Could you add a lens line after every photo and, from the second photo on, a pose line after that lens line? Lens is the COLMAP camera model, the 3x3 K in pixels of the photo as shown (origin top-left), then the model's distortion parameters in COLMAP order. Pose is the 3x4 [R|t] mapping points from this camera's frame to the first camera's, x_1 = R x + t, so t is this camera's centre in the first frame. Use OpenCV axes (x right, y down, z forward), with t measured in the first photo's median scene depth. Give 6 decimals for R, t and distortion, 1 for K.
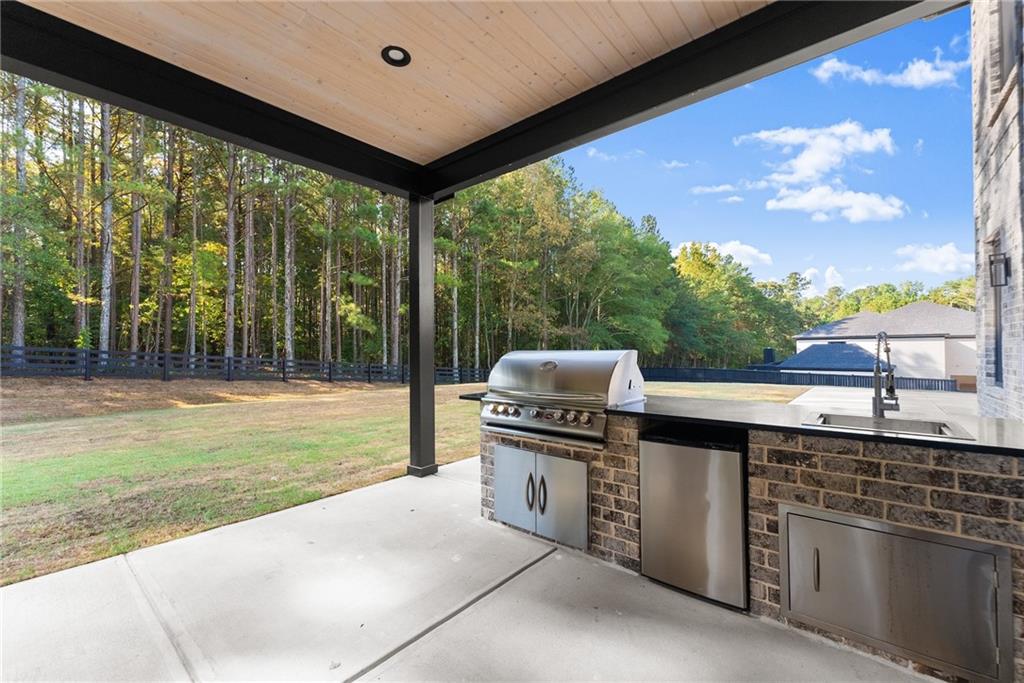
lens RADIAL K [[419.0, 0, 510.6], [0, 419.0, 341.7], [0, 0, 1]] dist [0.002212, 0.000731]
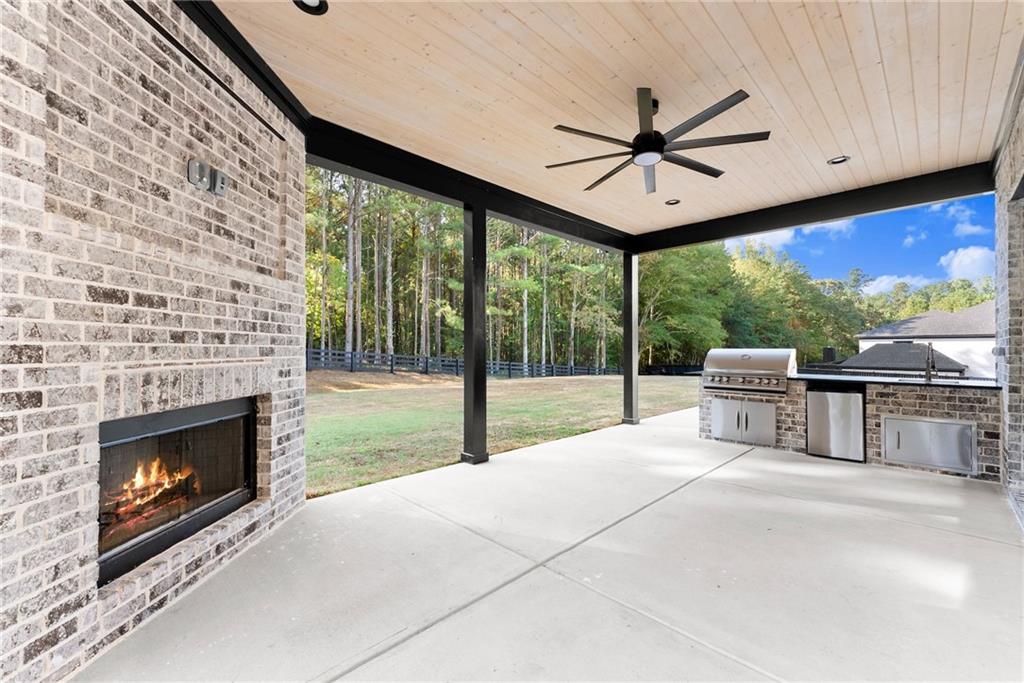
lens RADIAL K [[419.0, 0, 511.0], [0, 419.0, 342.3], [0, 0, 1]] dist [0.002212, 0.000731]
pose [[0.995983, 0.005441, -0.089372, -0.087050], [-0.004702, 0.999953, 0.008474, -0.002238], [0.089414, -0.008020, 0.995962, -0.109164]]
